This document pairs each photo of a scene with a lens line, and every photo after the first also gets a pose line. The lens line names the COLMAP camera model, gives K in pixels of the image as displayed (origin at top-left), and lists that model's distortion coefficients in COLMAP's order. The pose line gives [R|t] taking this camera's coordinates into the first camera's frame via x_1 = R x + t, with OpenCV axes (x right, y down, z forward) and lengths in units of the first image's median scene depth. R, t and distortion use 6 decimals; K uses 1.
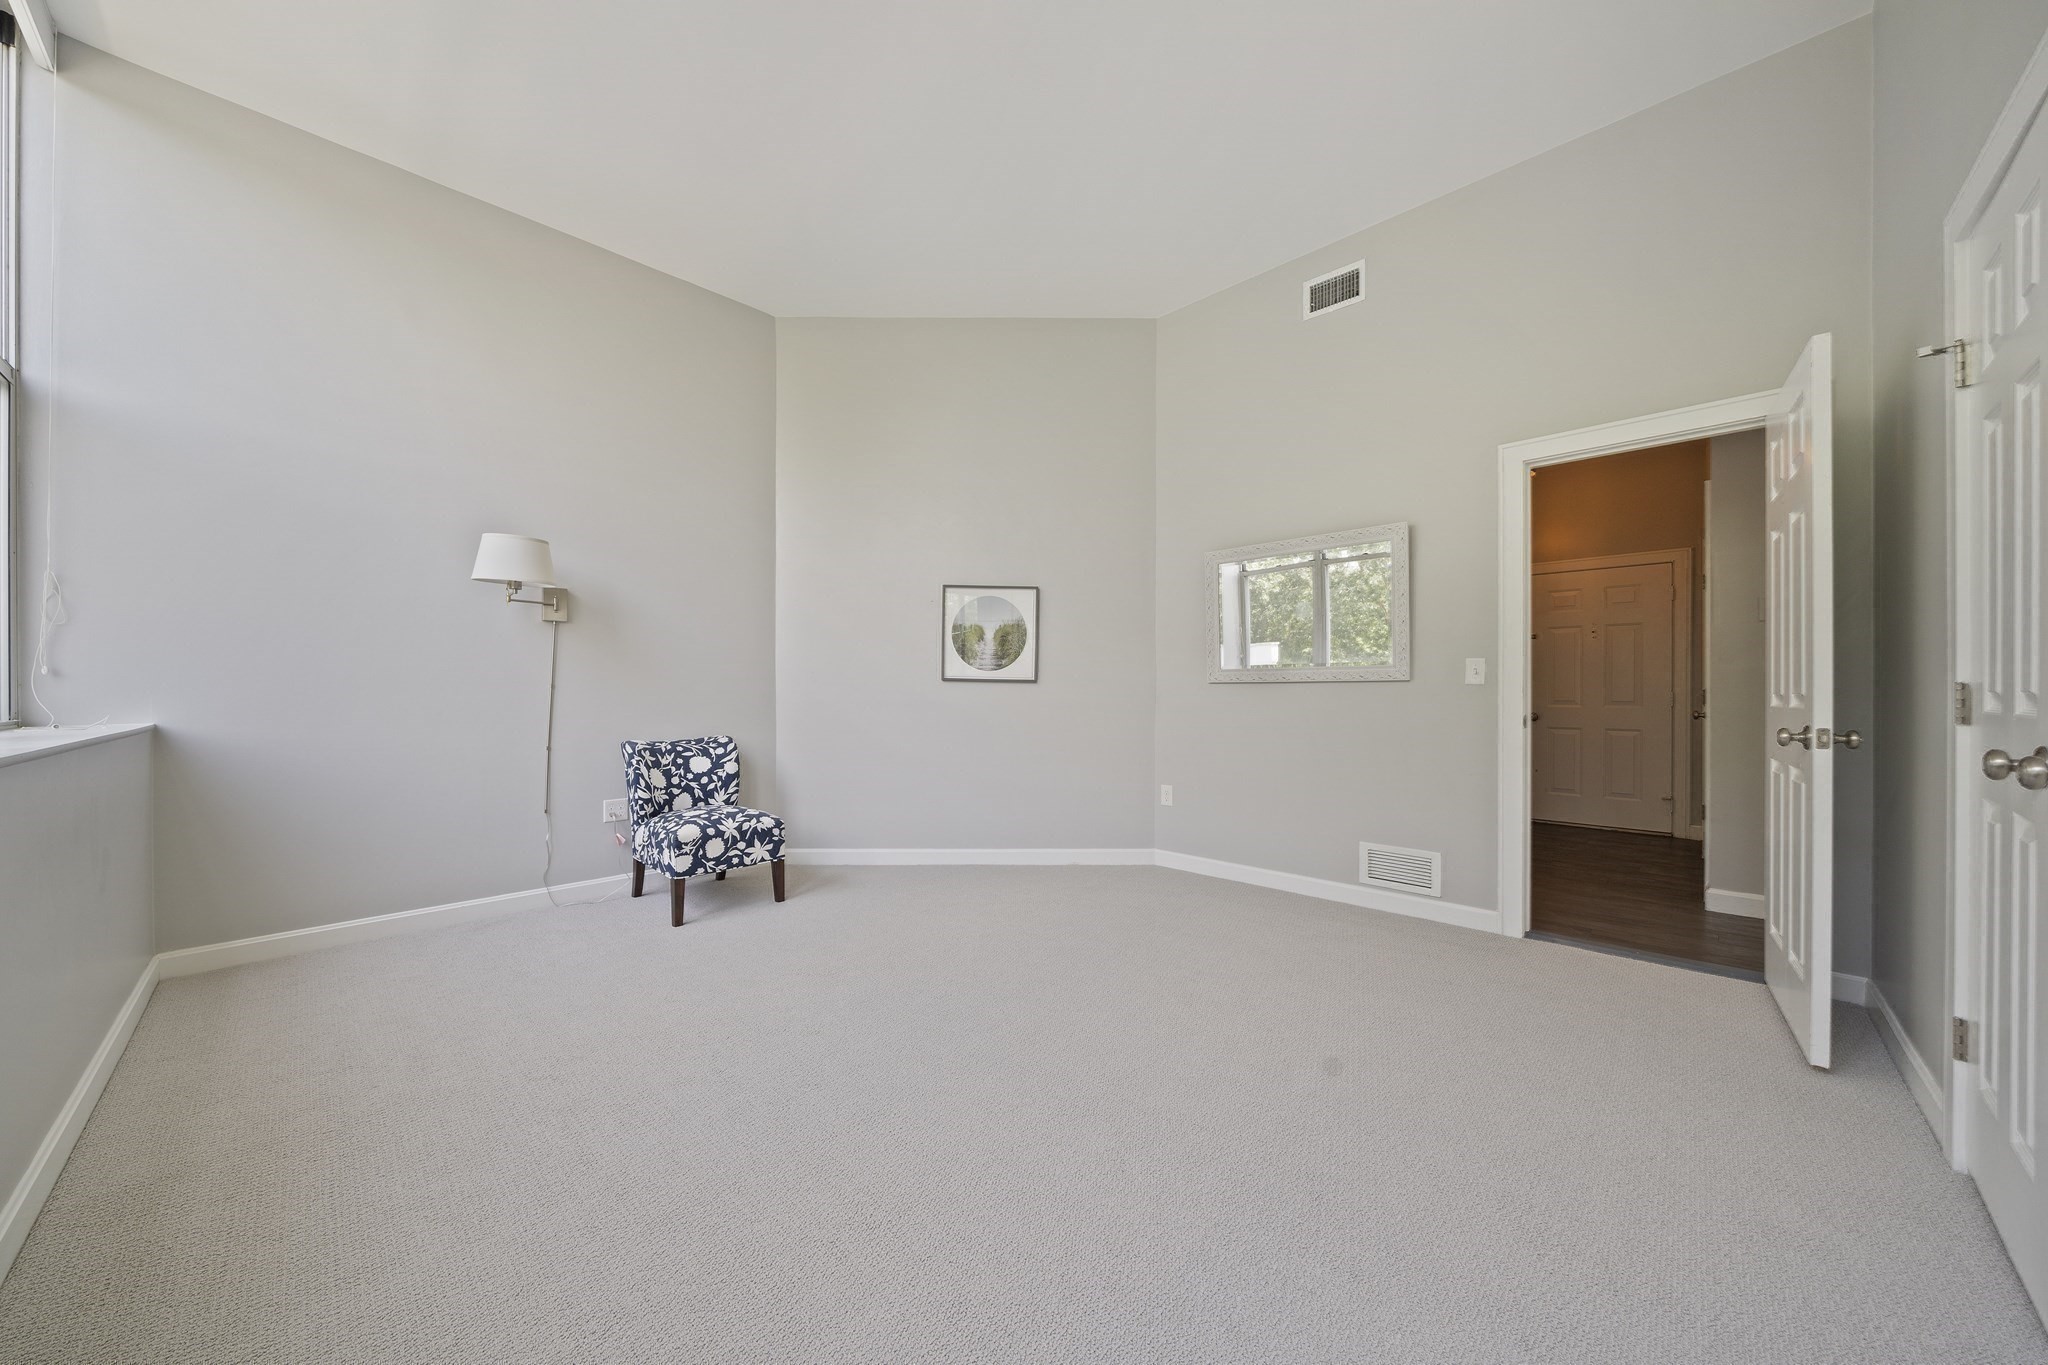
lens RADIAL K [[703.5, 0, 1022.6], [0, 703.5, 686.9], [0, 0, 1]] dist [-0.008967, -0.000299]
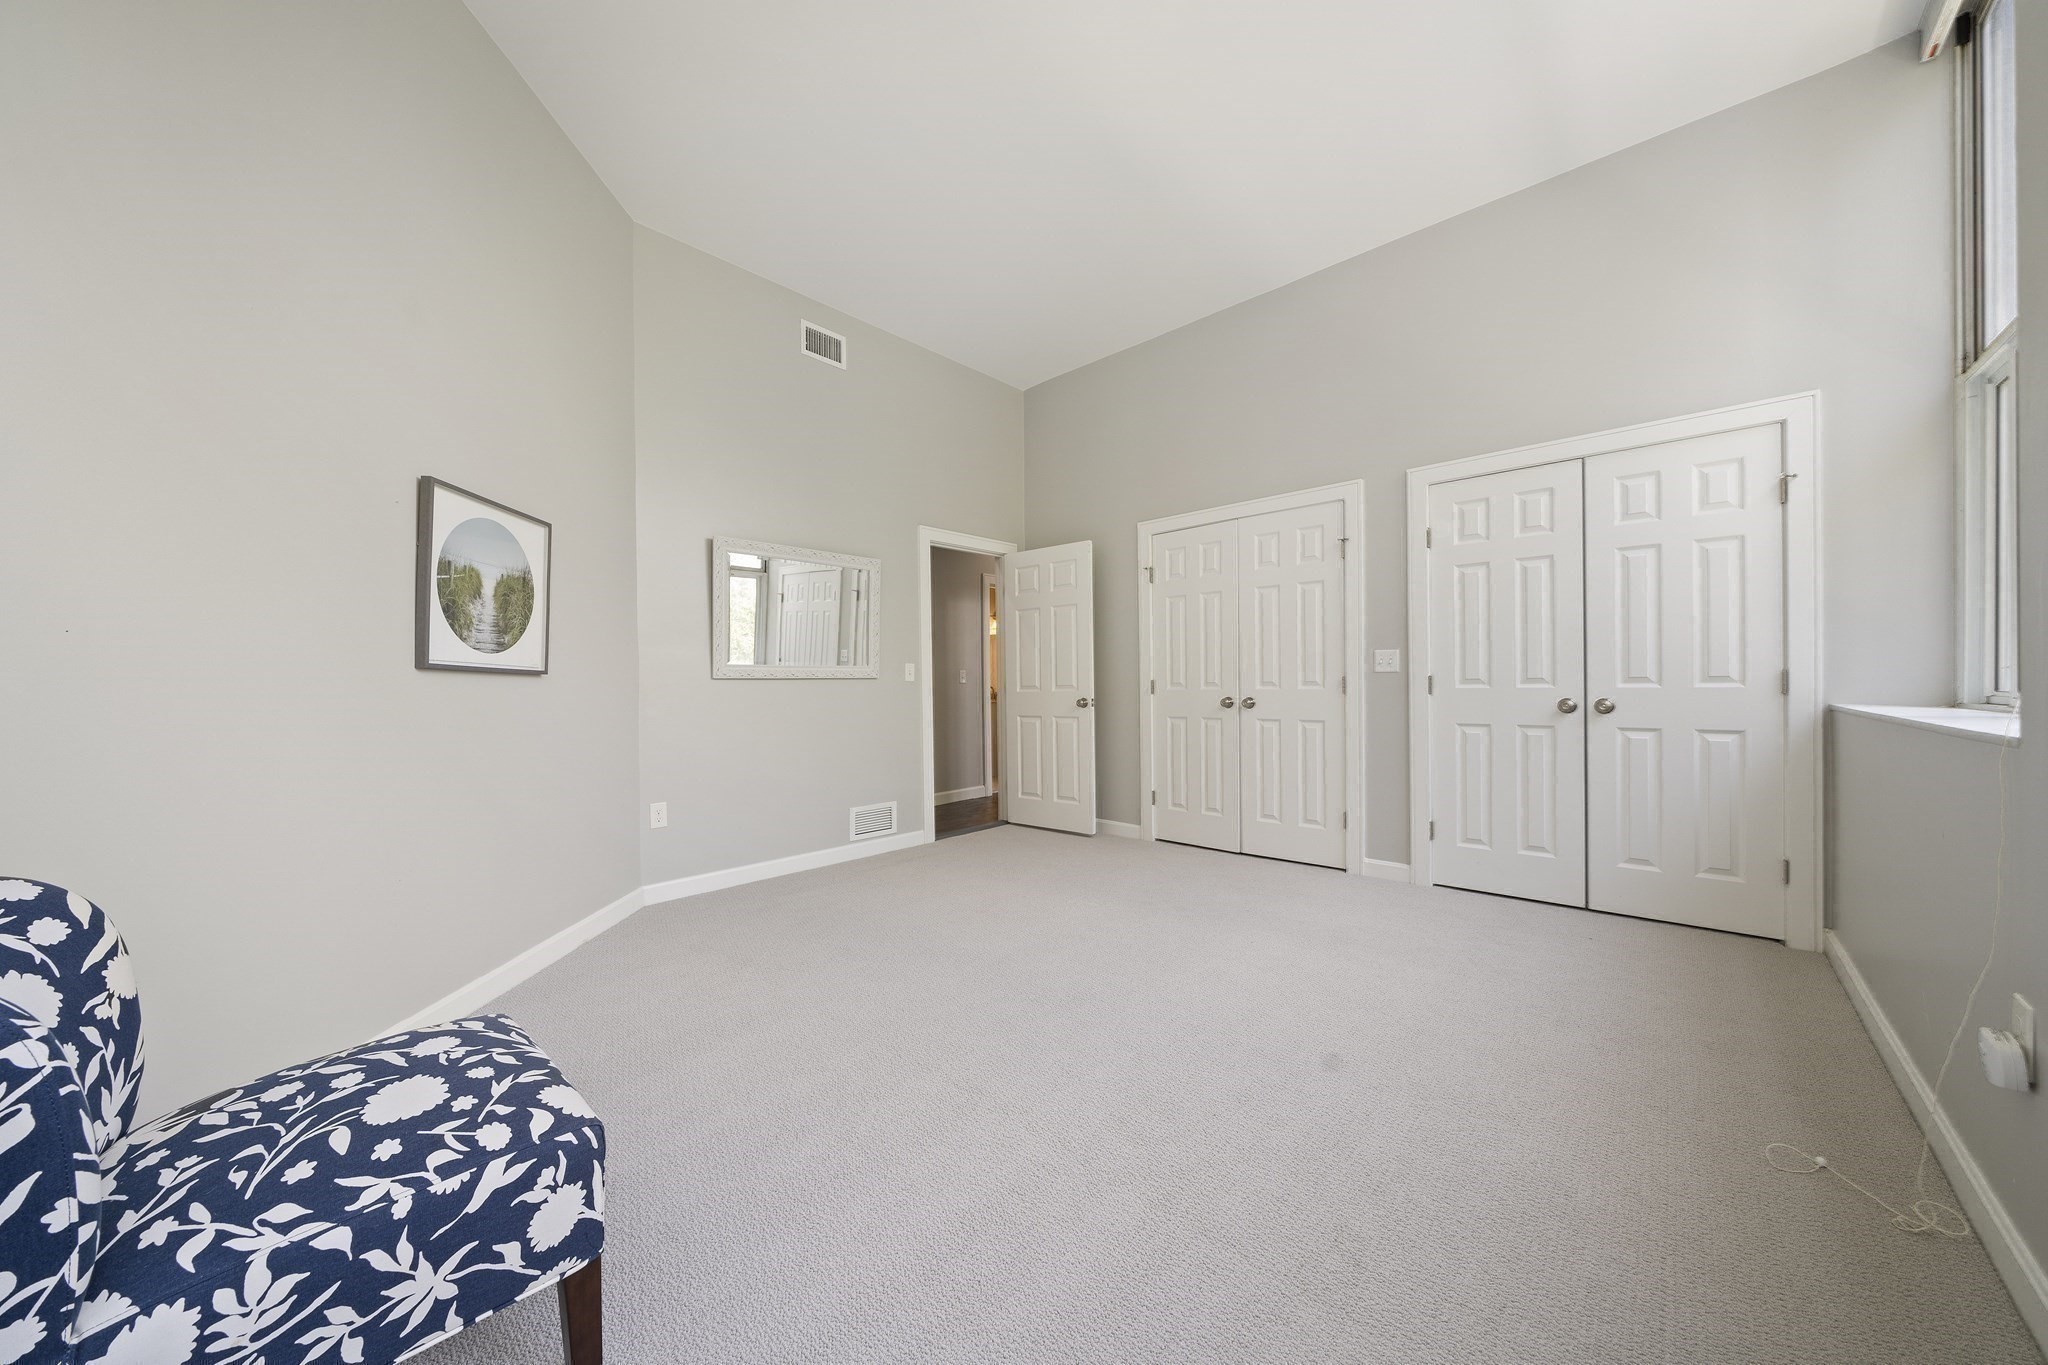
lens RADIAL K [[703.5, 0, 1043.7], [0, 703.5, 679.7], [0, 0, 1]] dist [-0.008967, -0.000299]
pose [[-0.055744, 0.006633, 0.998423, -0.730700], [-0.001912, 0.999975, -0.006750, 0.001520], [-0.998443, -0.002285, -0.055730, 0.685274]]
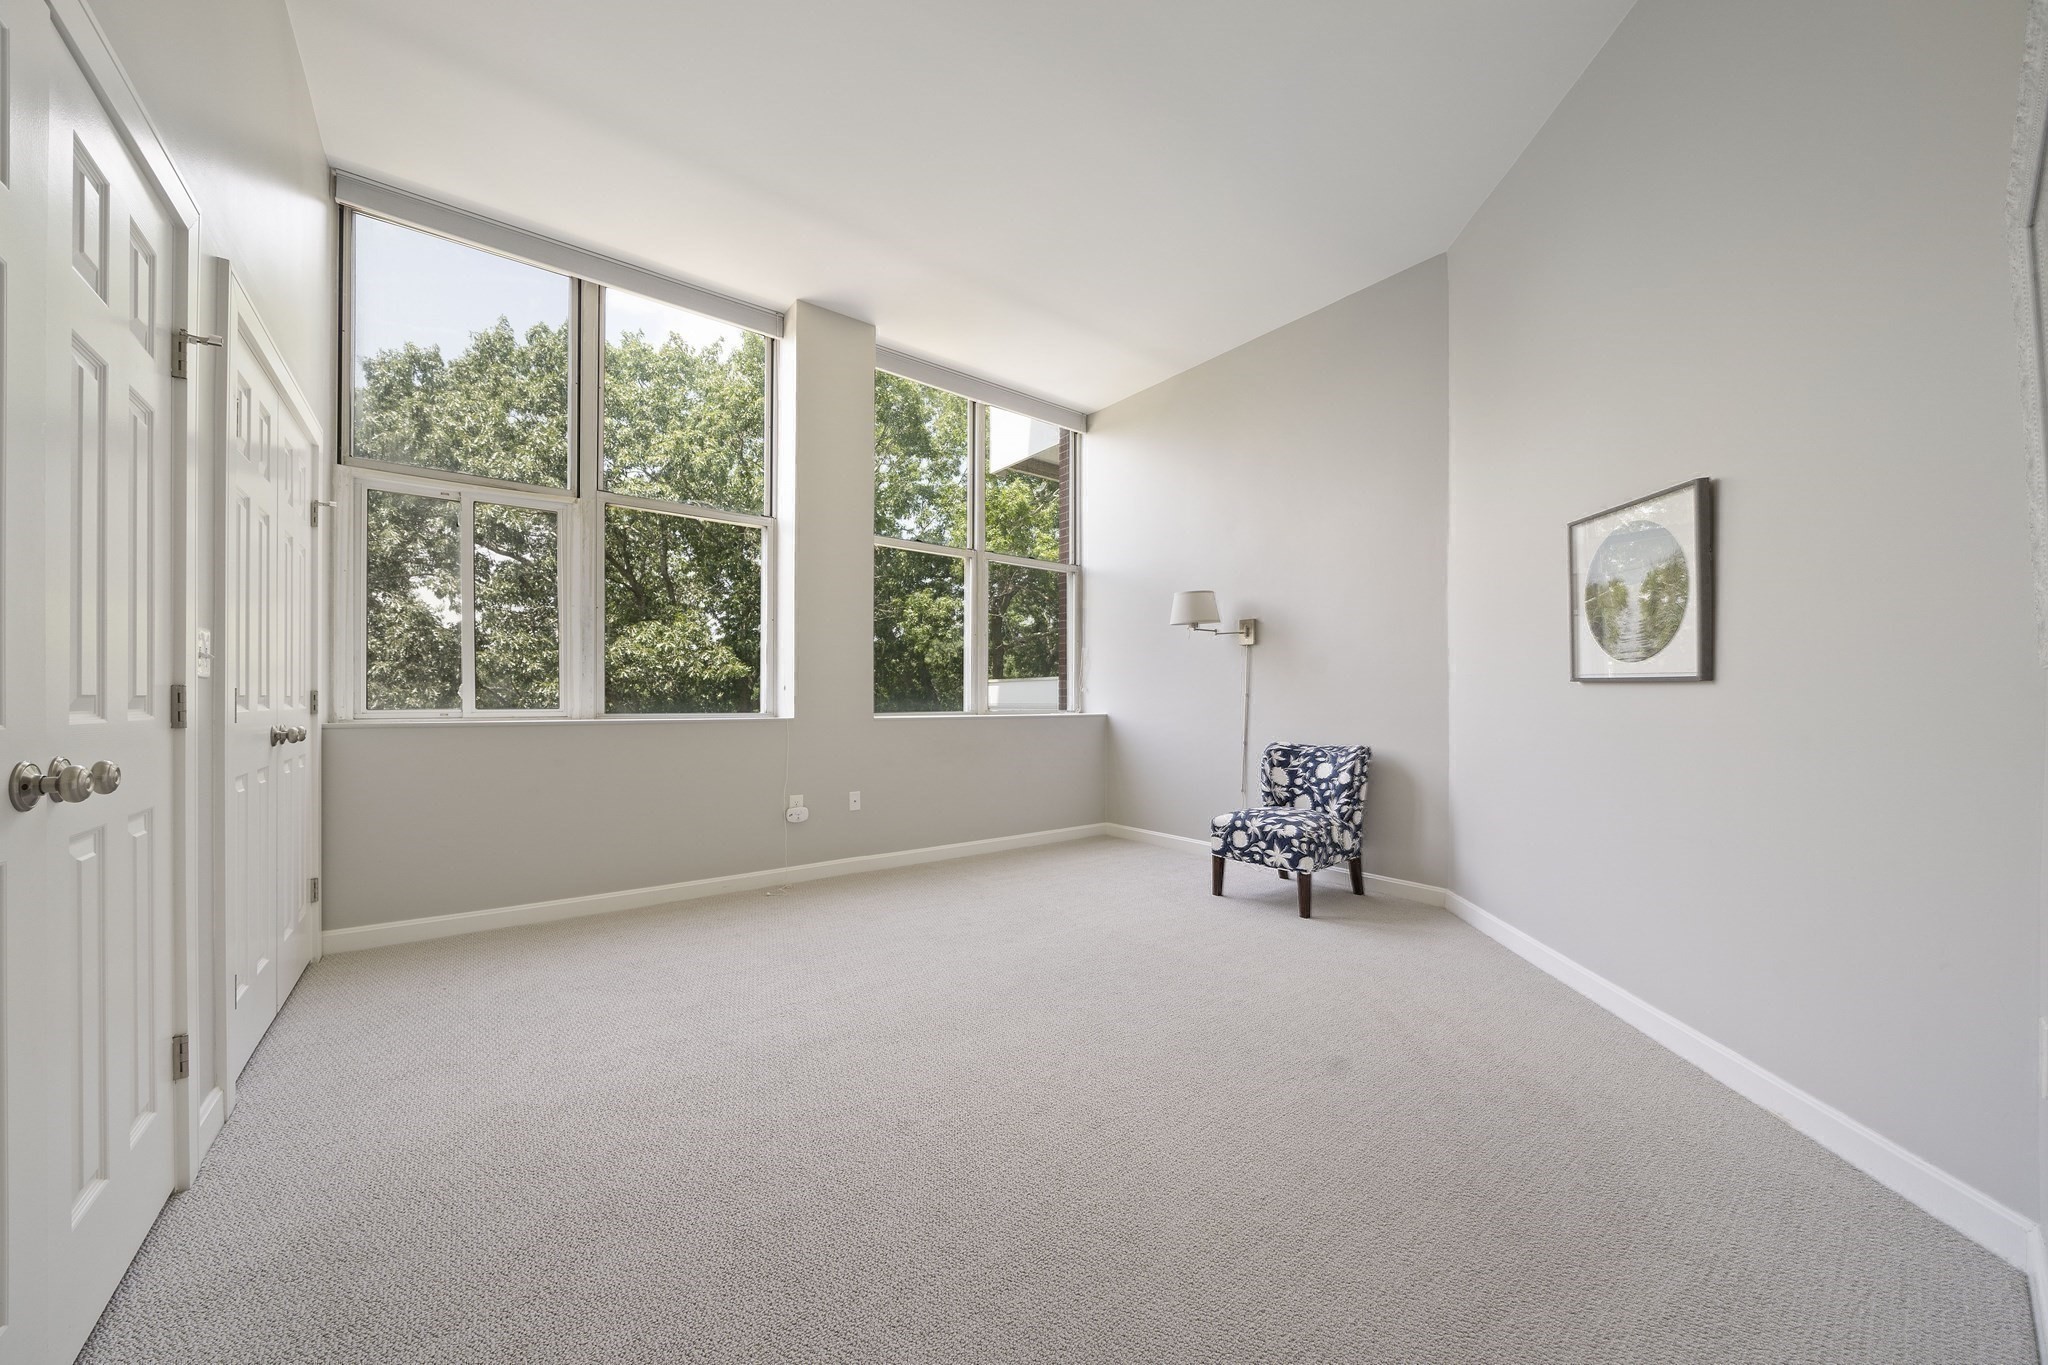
lens RADIAL K [[703.5, 0, 1010.1], [0, 703.5, 693.9], [0, 0, 1]] dist [-0.008967, -0.000299]
pose [[-0.144107, -0.007577, -0.989533, 0.637487], [0.003630, 0.999960, -0.008186, 0.004964], [0.989555, -0.004772, -0.144074, 0.703621]]
